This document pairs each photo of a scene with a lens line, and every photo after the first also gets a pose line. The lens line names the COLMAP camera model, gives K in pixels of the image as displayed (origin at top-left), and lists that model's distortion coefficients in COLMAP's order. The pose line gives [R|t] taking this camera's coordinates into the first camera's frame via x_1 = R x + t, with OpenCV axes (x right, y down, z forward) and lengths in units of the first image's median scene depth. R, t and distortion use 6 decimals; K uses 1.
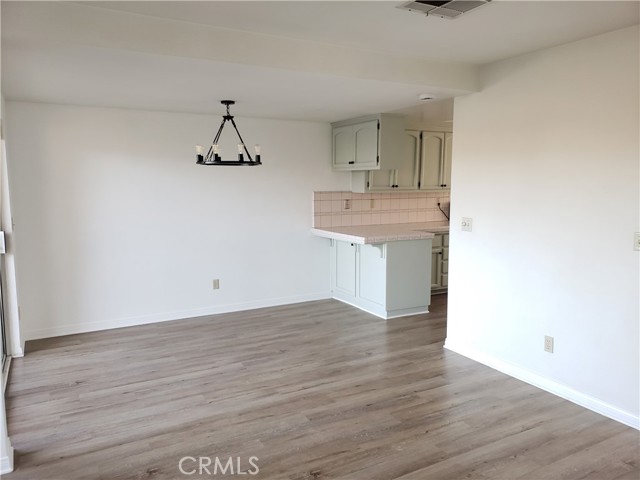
lens RADIAL K [[496.5, 0, 320.0], [0, 496.5, 240.0], [0, 0, 1]] dist [0.075739, -0.121068]
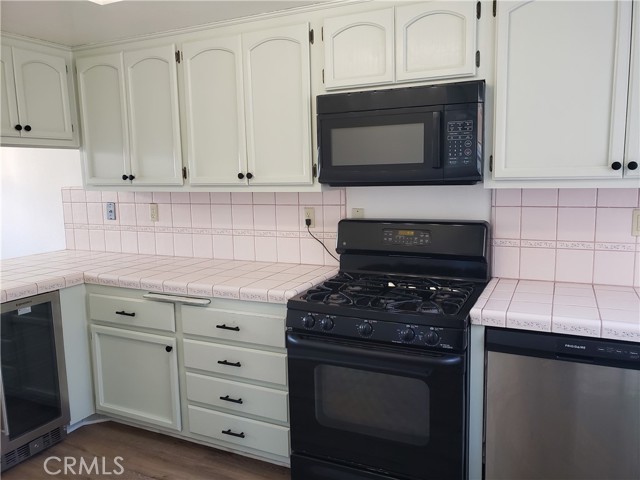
lens RADIAL K [[496.5, 0, 320.0], [0, 496.5, 240.0], [0, 0, 1]] dist [0.075739, -0.121068]
pose [[0.582874, 0.105965, -0.805623, 0.637176], [-0.078145, 0.994175, 0.074227, -0.100743], [0.808796, 0.019690, 0.587760, 0.889638]]
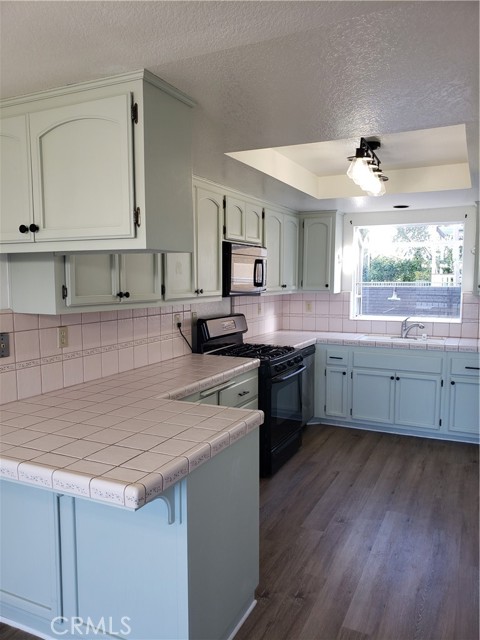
lens RADIAL K [[496.5, 0, 241.3], [0, 496.5, 325.4], [0, 0, 1]] dist [0.075739, -0.121068]
pose [[0.810385, -0.053195, 0.583479, -0.018574], [0.068431, 0.997647, -0.004089, -0.074748], [-0.581888, 0.043241, 0.812118, 0.606665]]
